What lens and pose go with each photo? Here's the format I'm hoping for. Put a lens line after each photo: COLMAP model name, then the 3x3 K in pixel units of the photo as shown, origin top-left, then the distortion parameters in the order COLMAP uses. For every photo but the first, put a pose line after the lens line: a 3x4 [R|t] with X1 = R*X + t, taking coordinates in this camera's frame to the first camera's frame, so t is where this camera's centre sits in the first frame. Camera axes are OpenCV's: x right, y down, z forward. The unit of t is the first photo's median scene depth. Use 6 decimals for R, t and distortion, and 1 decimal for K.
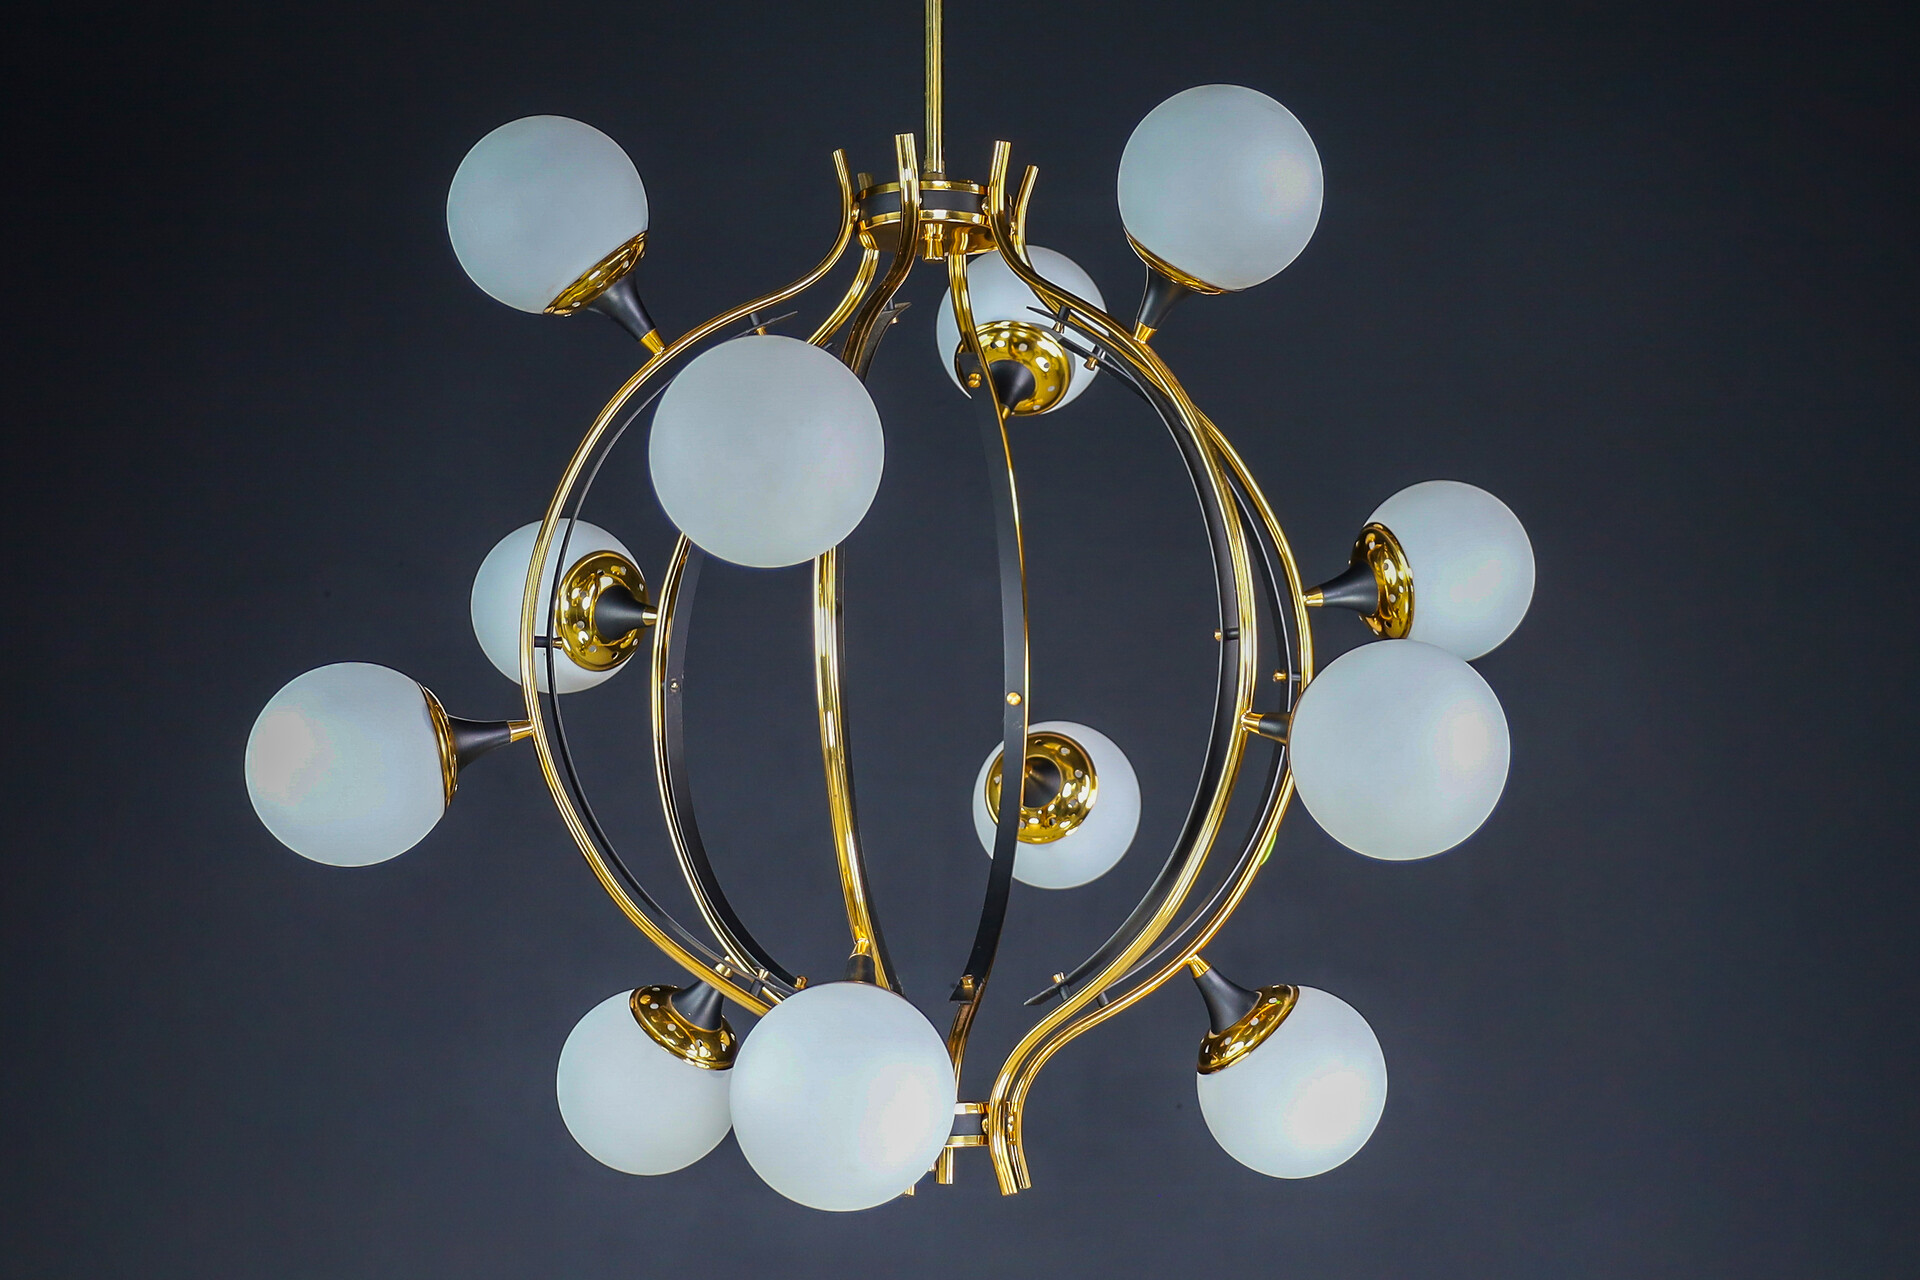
lens RADIAL K [[3395.0, 0, 1101.3], [0, 3395.0, 520.4], [0, 0, 1]] dist [0.026619, 0.042968]
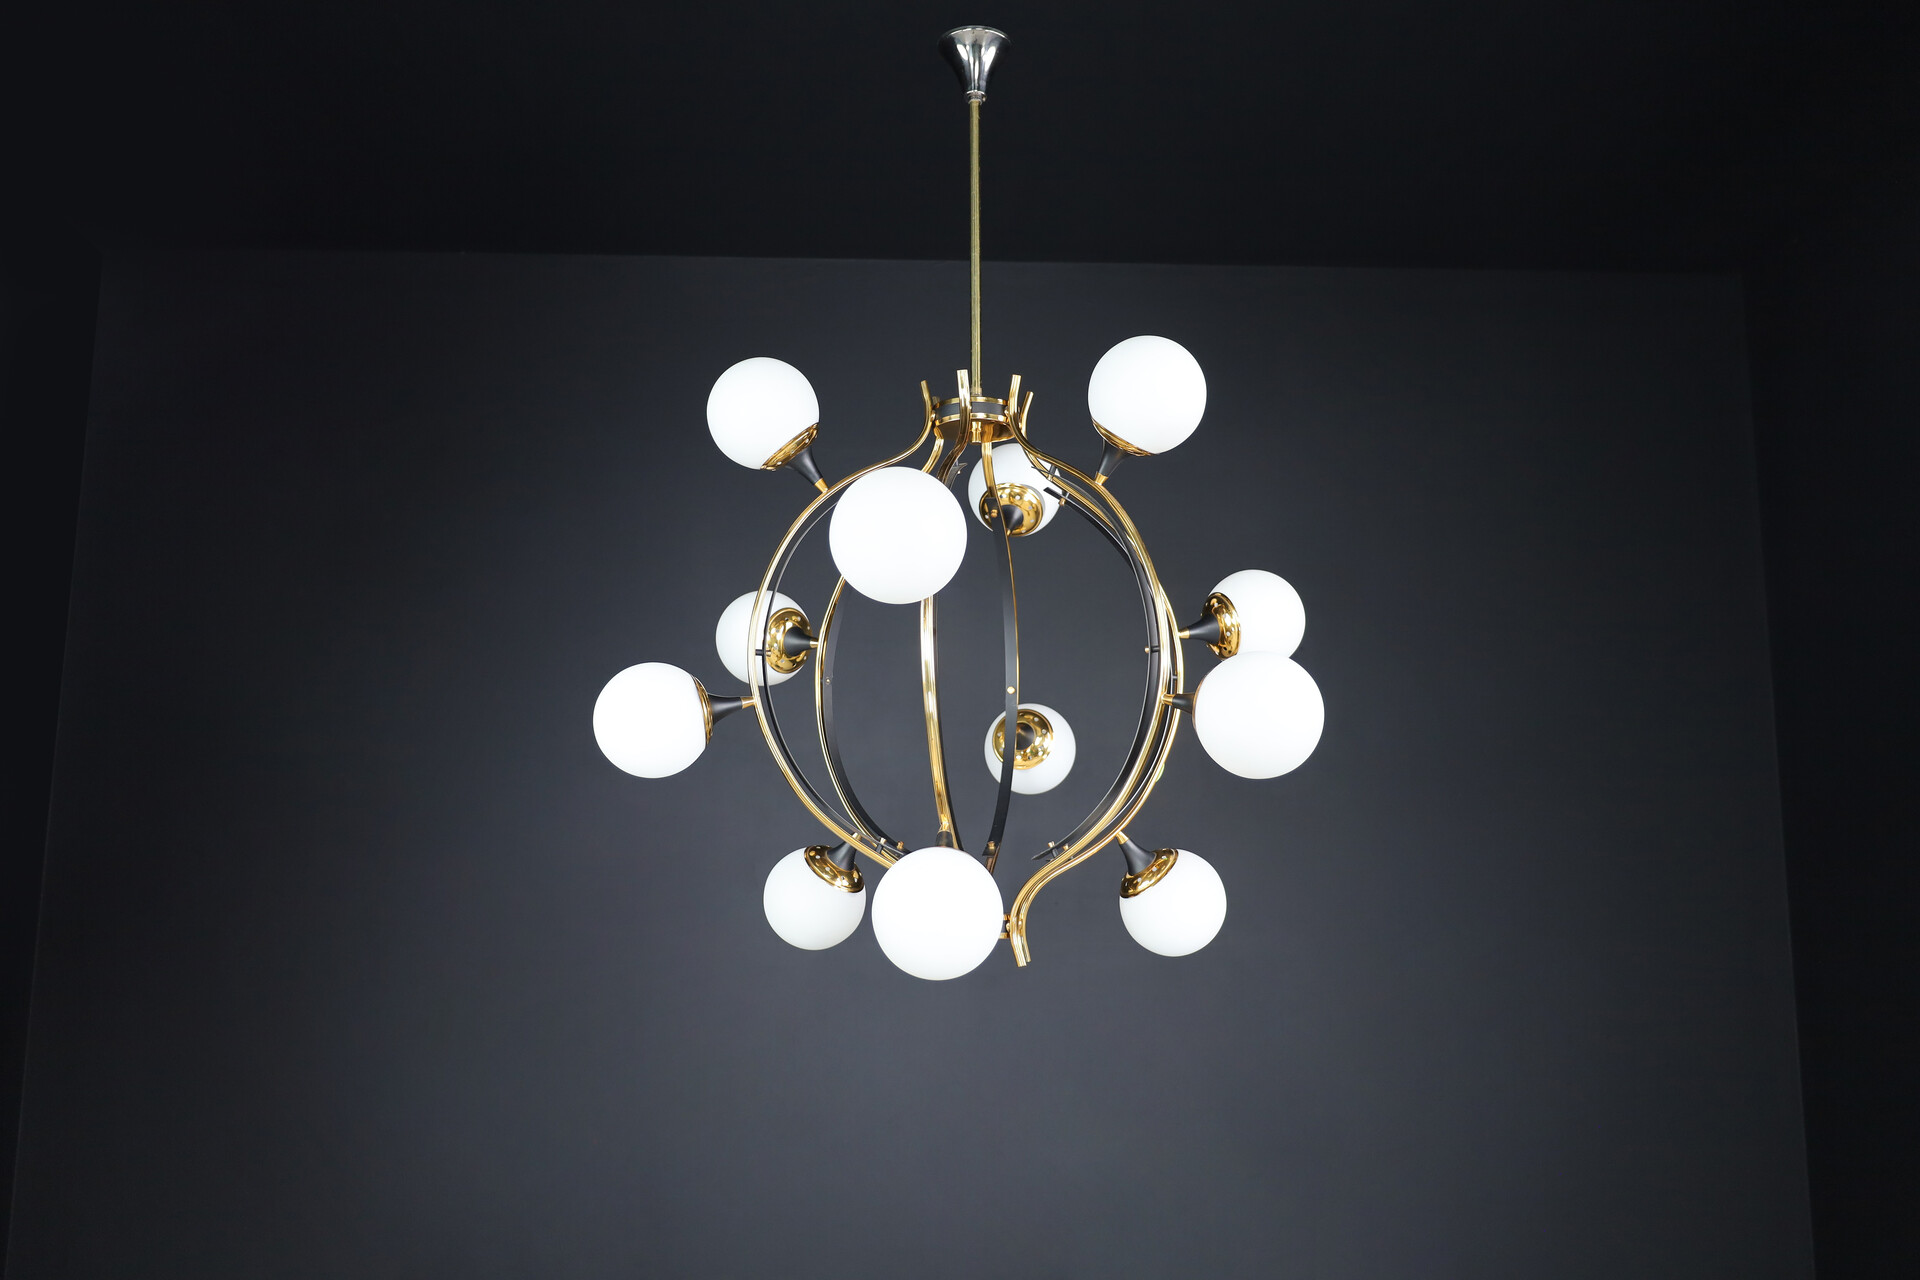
lens RADIAL K [[1540.4, 0, 951.4], [0, 1540.4, 647.1], [0, 0, 1]] dist [0.063339, 0.000385]
pose [[0.999798, 0.005604, -0.019324, -0.046327], [-0.005354, 0.999902, 0.012936, 0.020766], [0.019394, -0.012830, 0.999730, 0.186488]]
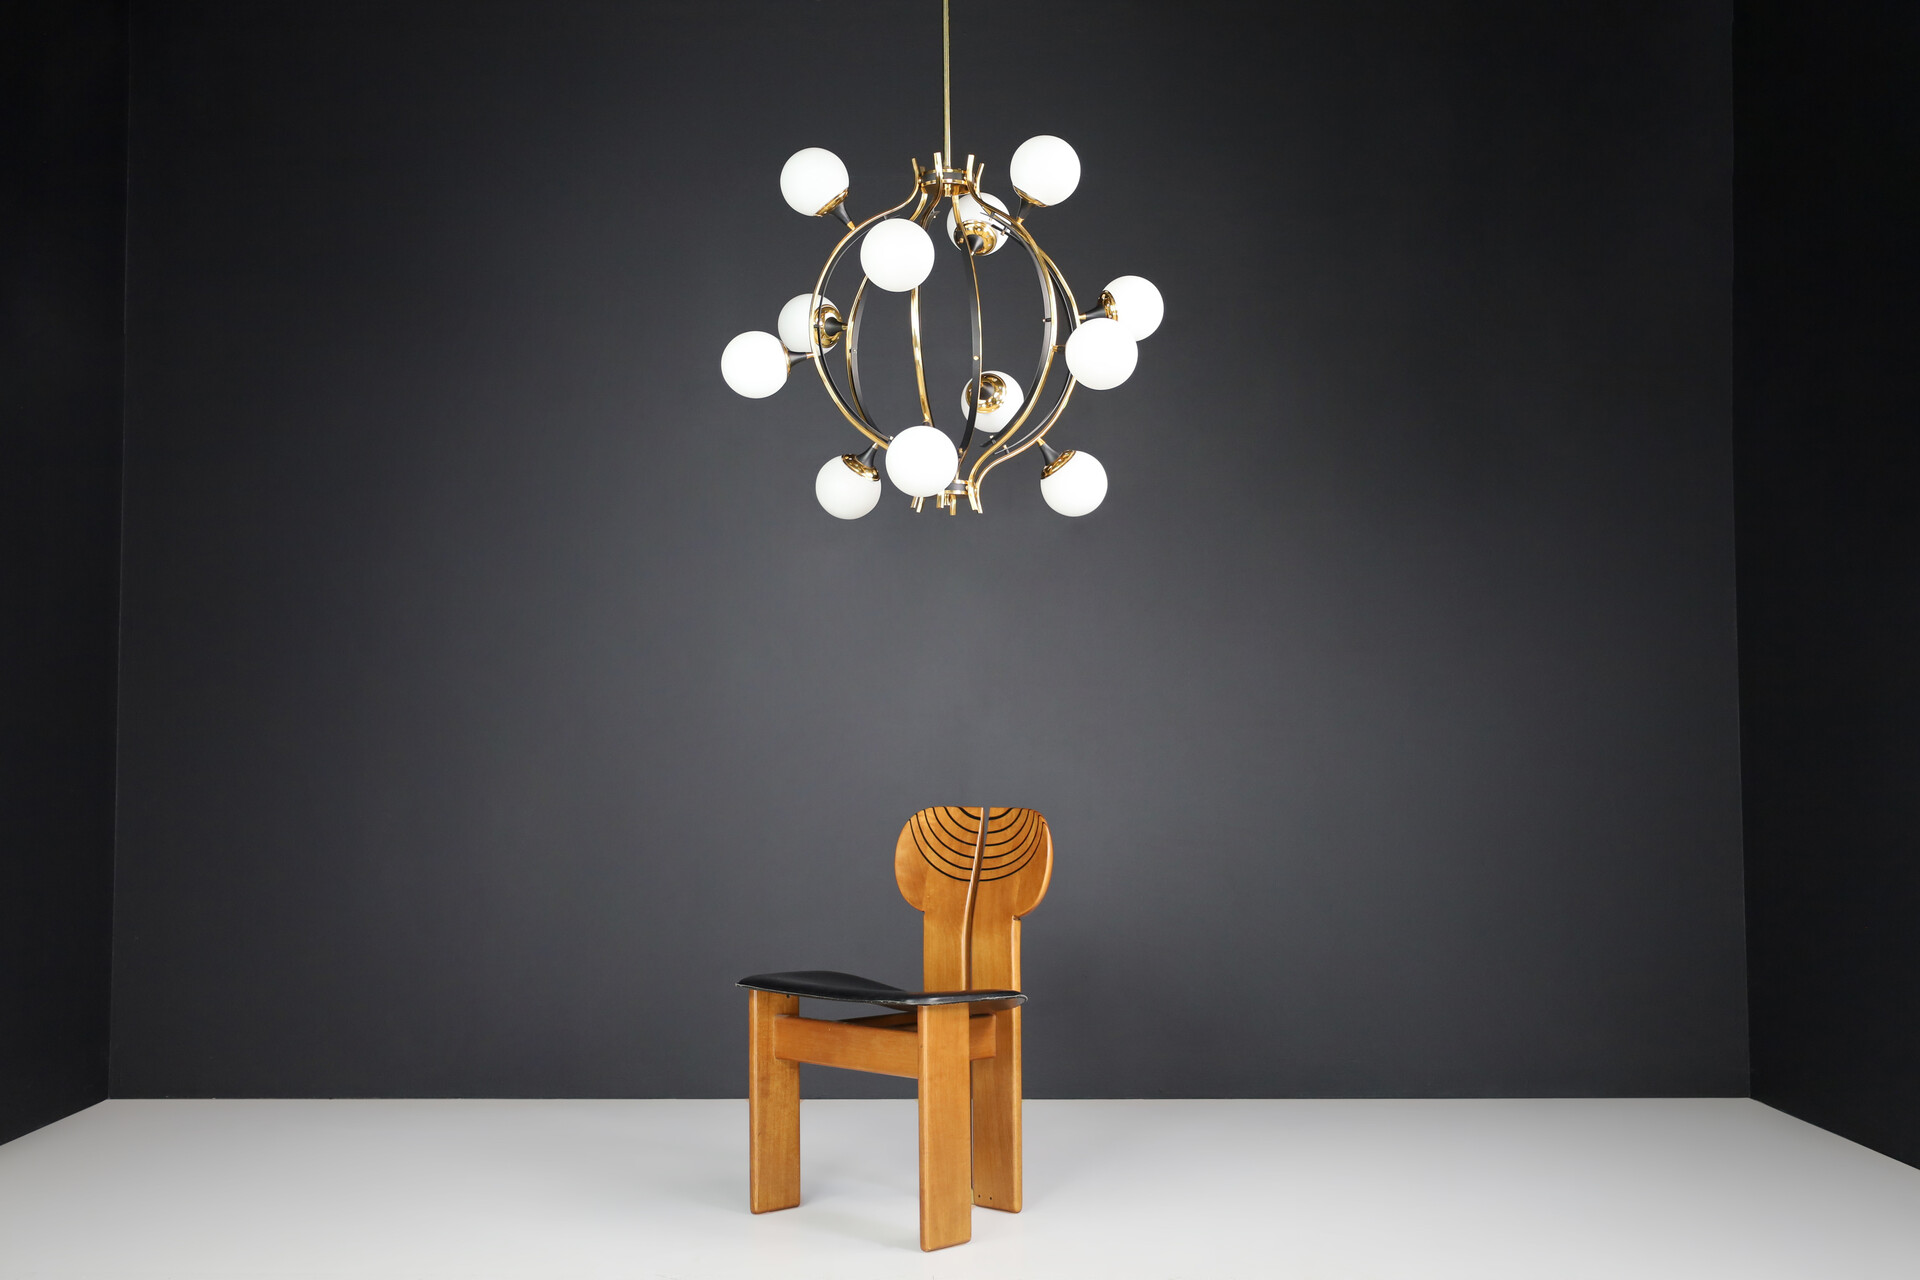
lens RADIAL K [[2211.7, 0, 960.0], [0, 2211.7, 640.0], [0, 0, 1]] dist [-0.312628, 0.002738]
pose [[0.999443, -0.001123, -0.033349, 0.022225], [0.004716, 0.994157, 0.107842, 0.096376], [0.033033, -0.107939, 0.993609, -0.867609]]
